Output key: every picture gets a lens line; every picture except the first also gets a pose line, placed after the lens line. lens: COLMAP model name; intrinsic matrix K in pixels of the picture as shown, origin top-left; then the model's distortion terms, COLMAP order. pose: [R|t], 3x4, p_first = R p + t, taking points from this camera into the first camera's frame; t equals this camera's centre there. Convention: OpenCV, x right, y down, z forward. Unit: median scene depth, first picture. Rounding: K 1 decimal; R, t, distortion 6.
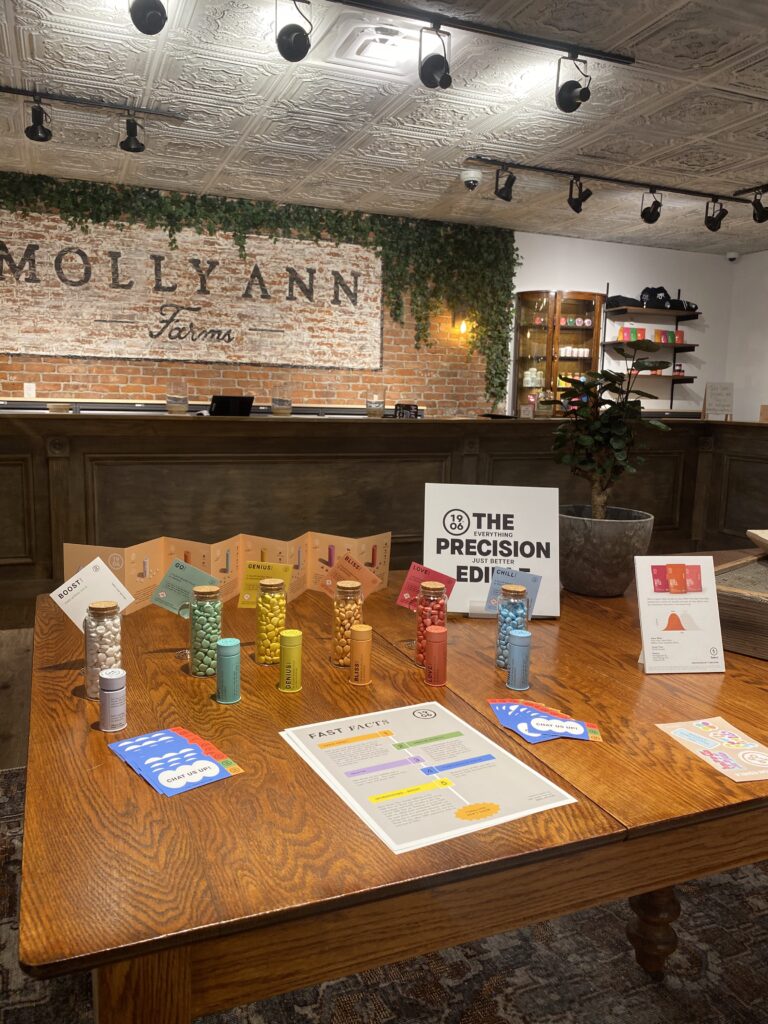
lens RADIAL K [[778.4, 0, 377.8], [0, 778.4, 521.9], [0, 0, 1]] dist [0.044329, -0.060018]
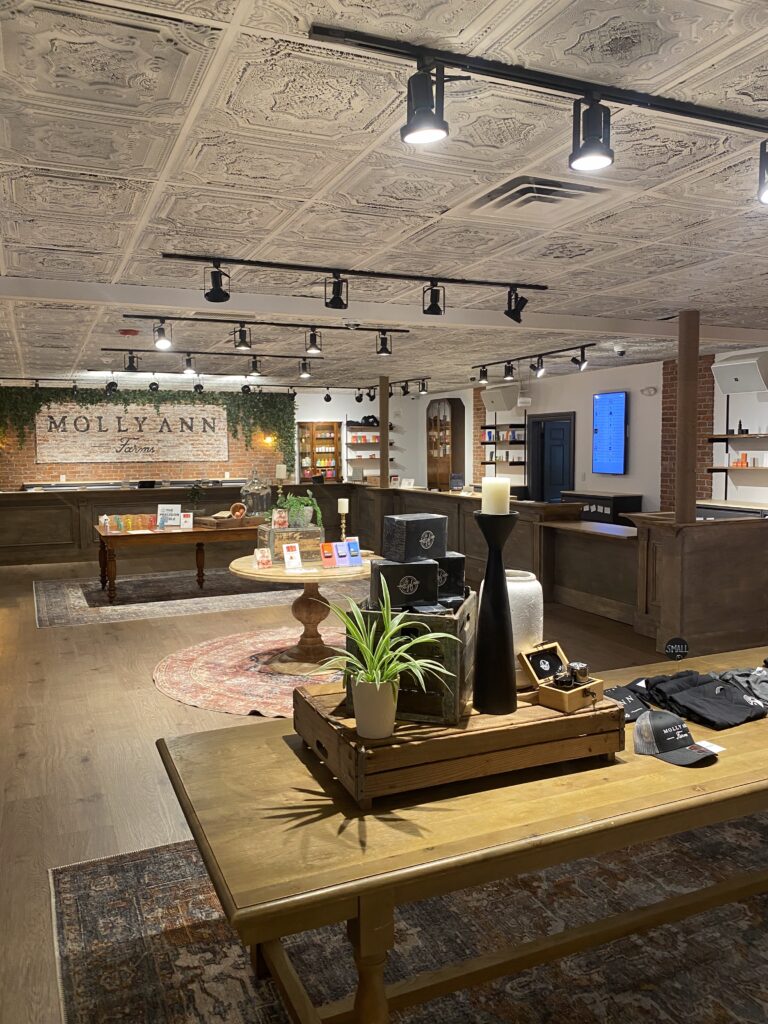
lens RADIAL K [[778.4, 0, 384.1], [0, 778.4, 515.9], [0, 0, 1]] dist [0.044329, -0.060018]
pose [[0.998861, -0.032680, 0.034763, 0.449959], [0.035058, 0.996921, -0.070145, 0.147987], [-0.032364, 0.071284, 0.996931, -1.430874]]
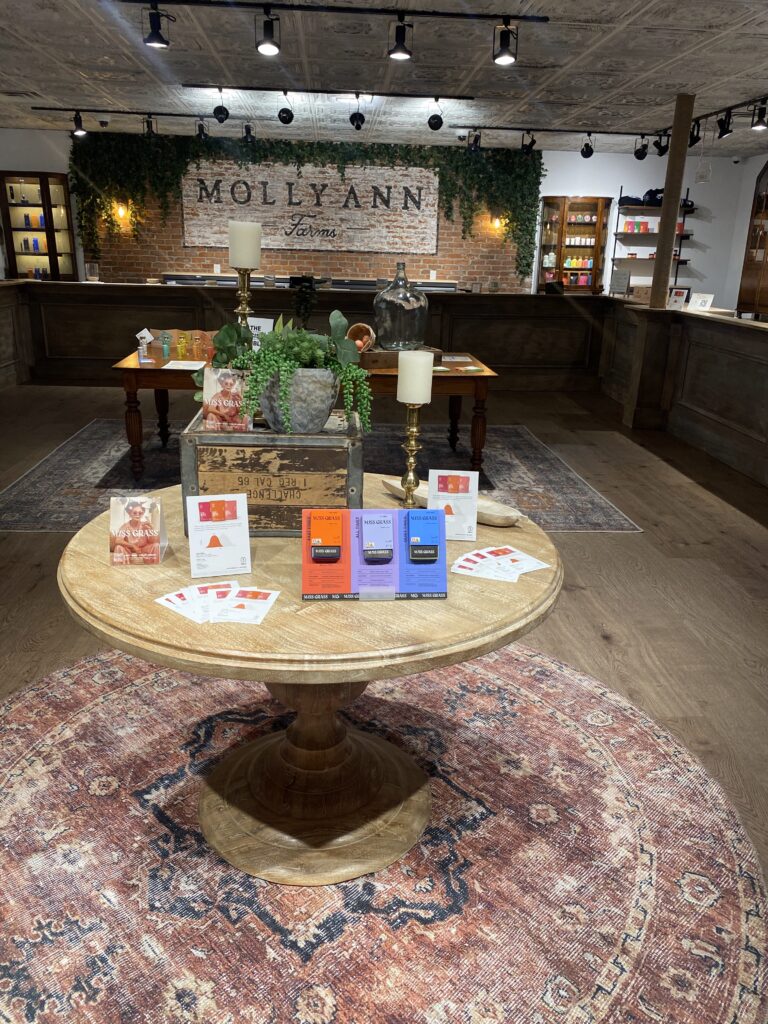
lens RADIAL K [[778.4, 0, 389.1], [0, 778.4, 512.1], [0, 0, 1]] dist [0.044329, -0.060018]
pose [[0.951500, 0.102780, -0.289973, 0.519285], [-0.055527, 0.984438, 0.166727, 0.055921], [0.302596, -0.142540, 0.942400, -0.641919]]
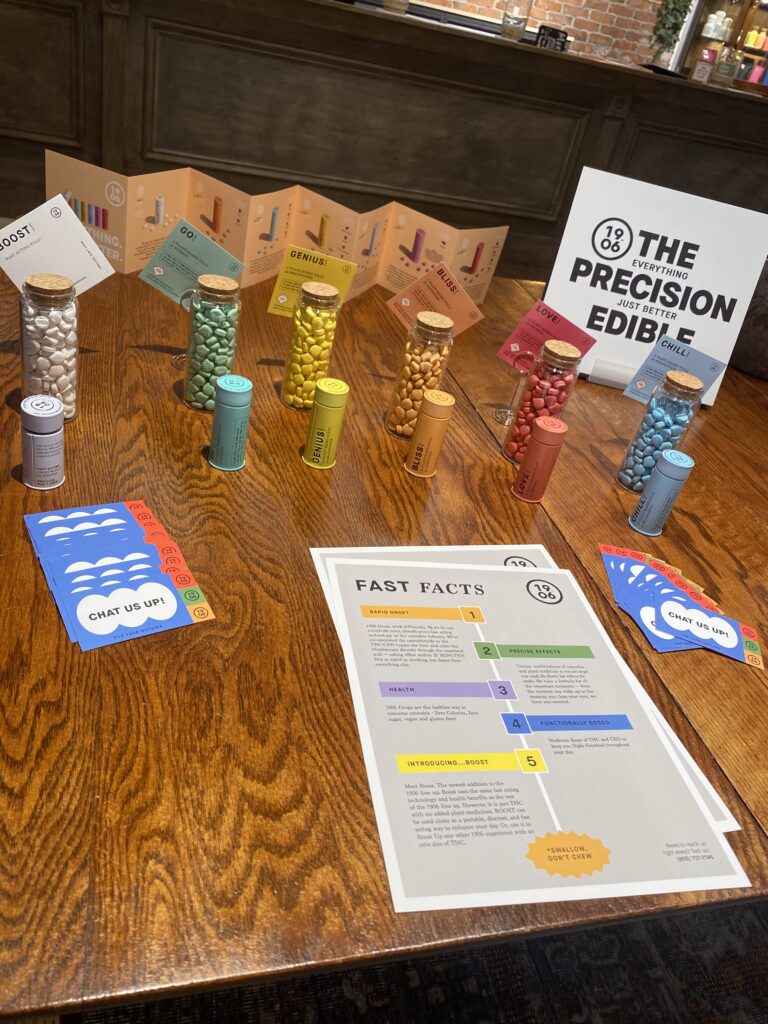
lens RADIAL K [[778.4, 0, 373.9], [0, 778.4, 501.5], [0, 0, 1]] dist [0.044329, -0.060018]
pose [[0.973920, 0.224902, -0.029980, -0.007888], [-0.194331, 0.895042, 0.401416, -0.008263], [0.117113, -0.385121, 0.915405, 0.080043]]
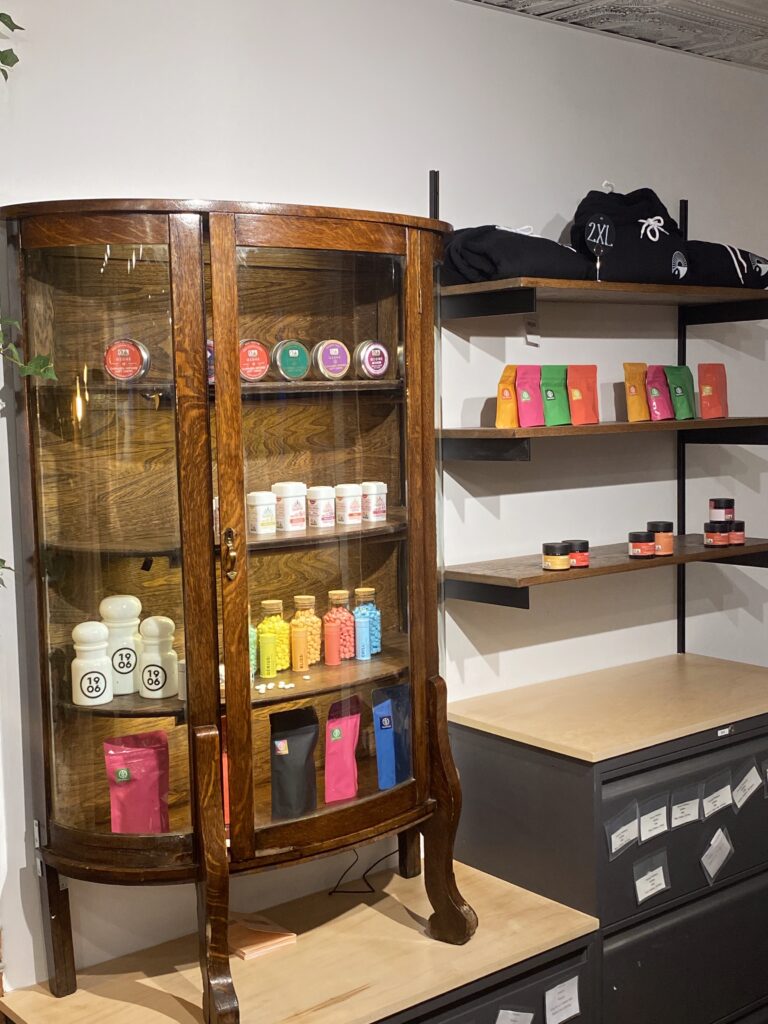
lens RADIAL K [[1336.2, 0, 378.0], [0, 1336.2, 518.8], [0, 0, 1]] dist [0.098563, 0.000000]
pose [[0.948356, -0.066505, 0.310158, 0.219052], [0.083668, 0.995593, -0.042350, -0.273576], [-0.305974, 0.066113, 0.949741, 0.925268]]
